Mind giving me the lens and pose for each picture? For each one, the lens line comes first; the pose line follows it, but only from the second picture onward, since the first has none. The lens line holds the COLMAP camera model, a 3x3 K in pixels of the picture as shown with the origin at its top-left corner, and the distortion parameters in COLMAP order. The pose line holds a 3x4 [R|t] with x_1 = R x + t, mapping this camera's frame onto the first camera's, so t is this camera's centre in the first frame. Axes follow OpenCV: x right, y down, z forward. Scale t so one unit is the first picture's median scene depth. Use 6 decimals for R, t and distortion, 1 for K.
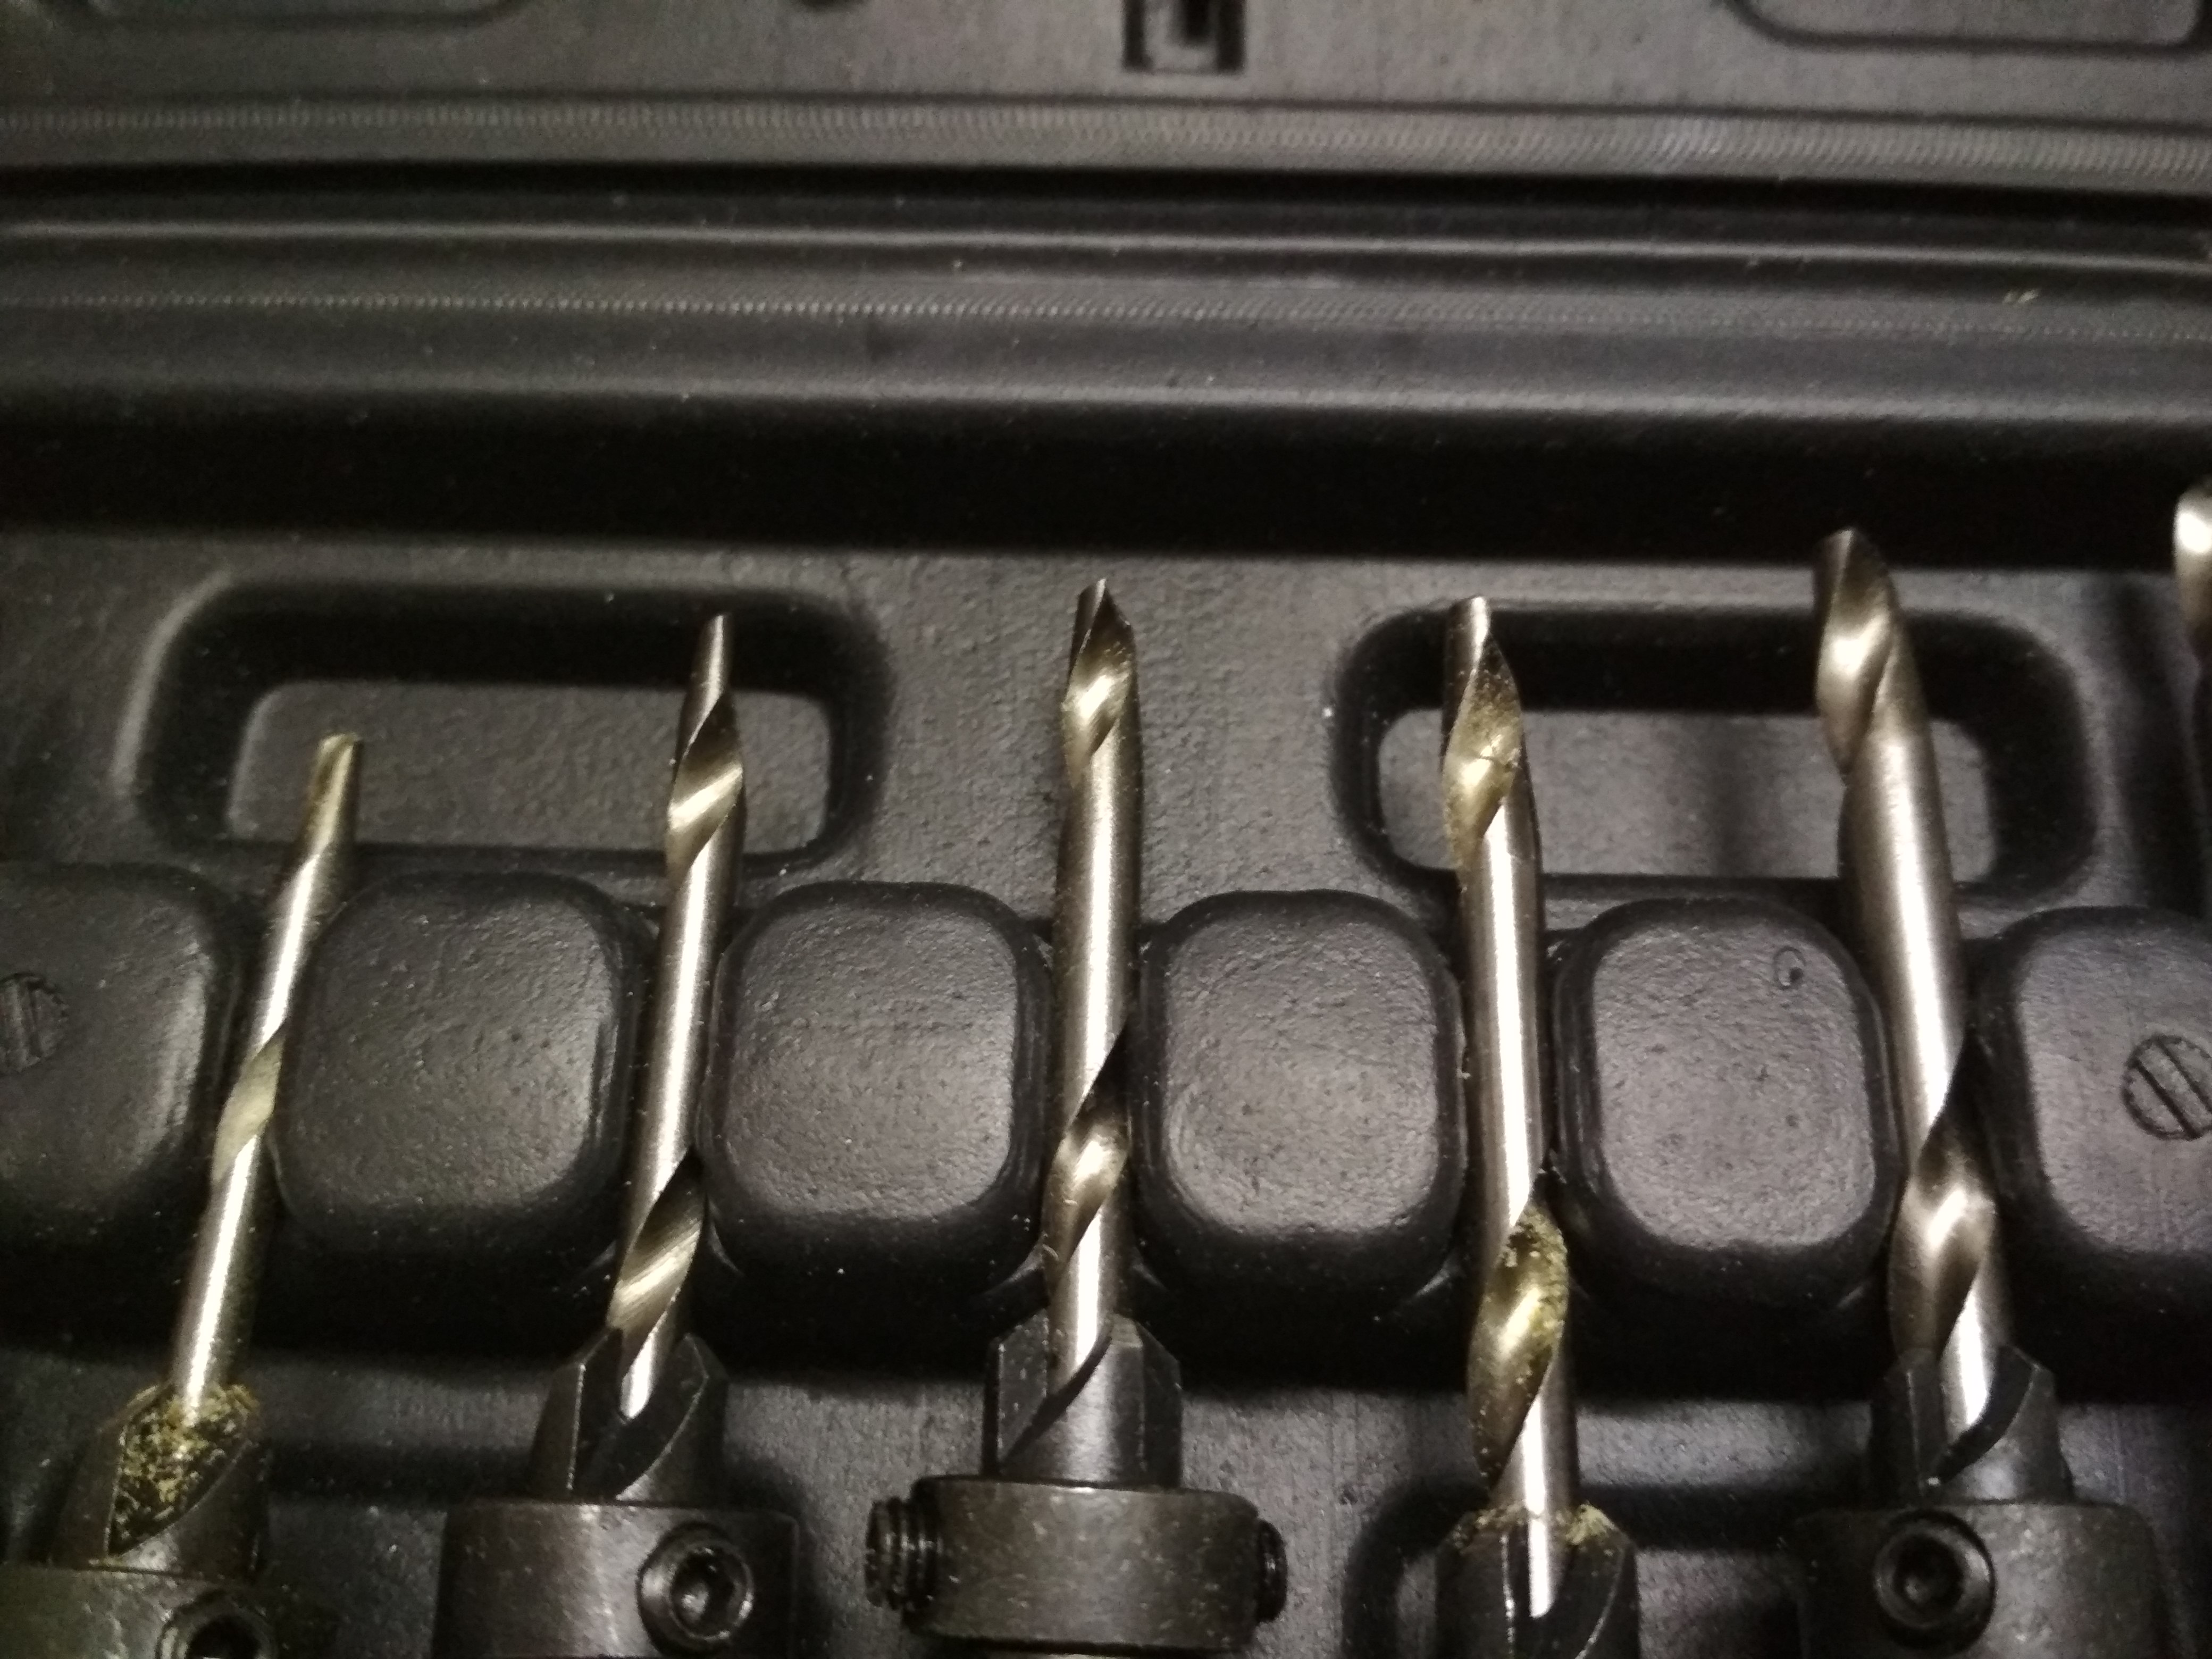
lens RADIAL K [[2168.3, 0, 1106.0], [0, 2168.3, 829.5], [0, 0, 1]] dist [-0.008641, -0.216383]
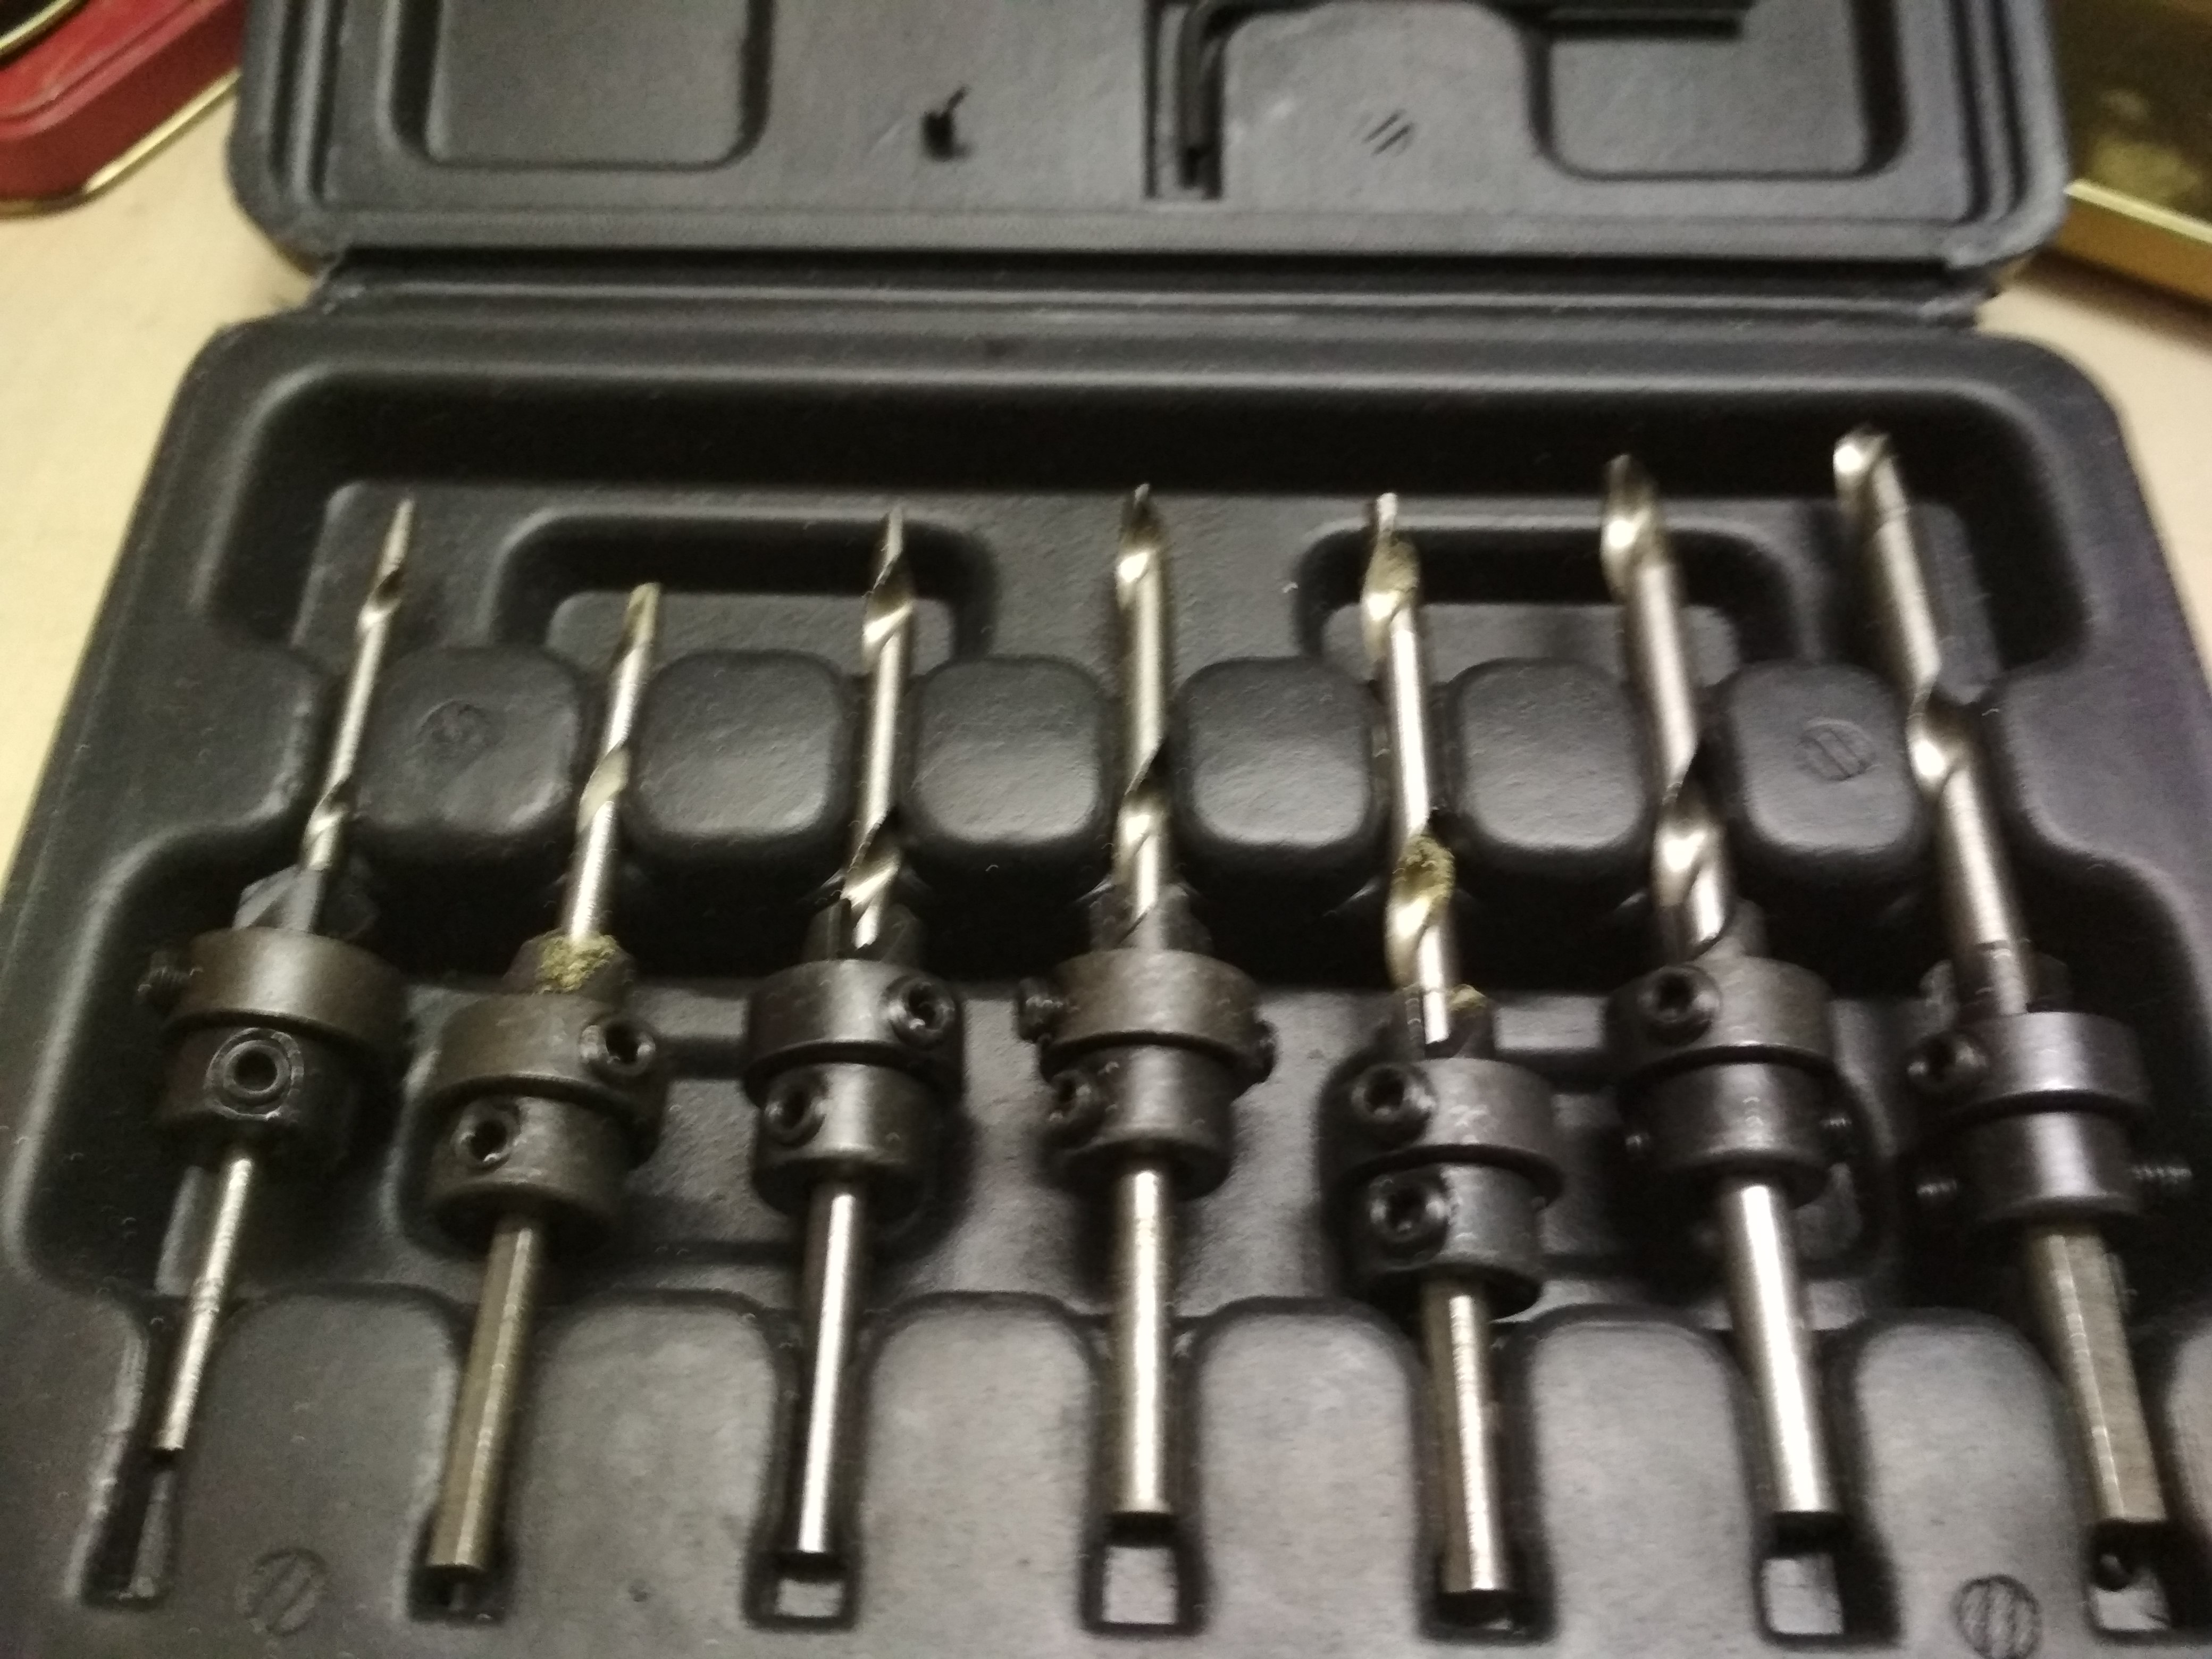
lens RADIAL K [[2168.3, 0, 1106.0], [0, 2168.3, 829.5], [0, 0, 1]] dist [-0.008641, -0.216383]
pose [[0.999757, -0.010678, 0.019261, -0.061979], [0.013536, 0.987823, -0.154990, 0.380893], [-0.017372, 0.155213, 0.987728, -0.510228]]
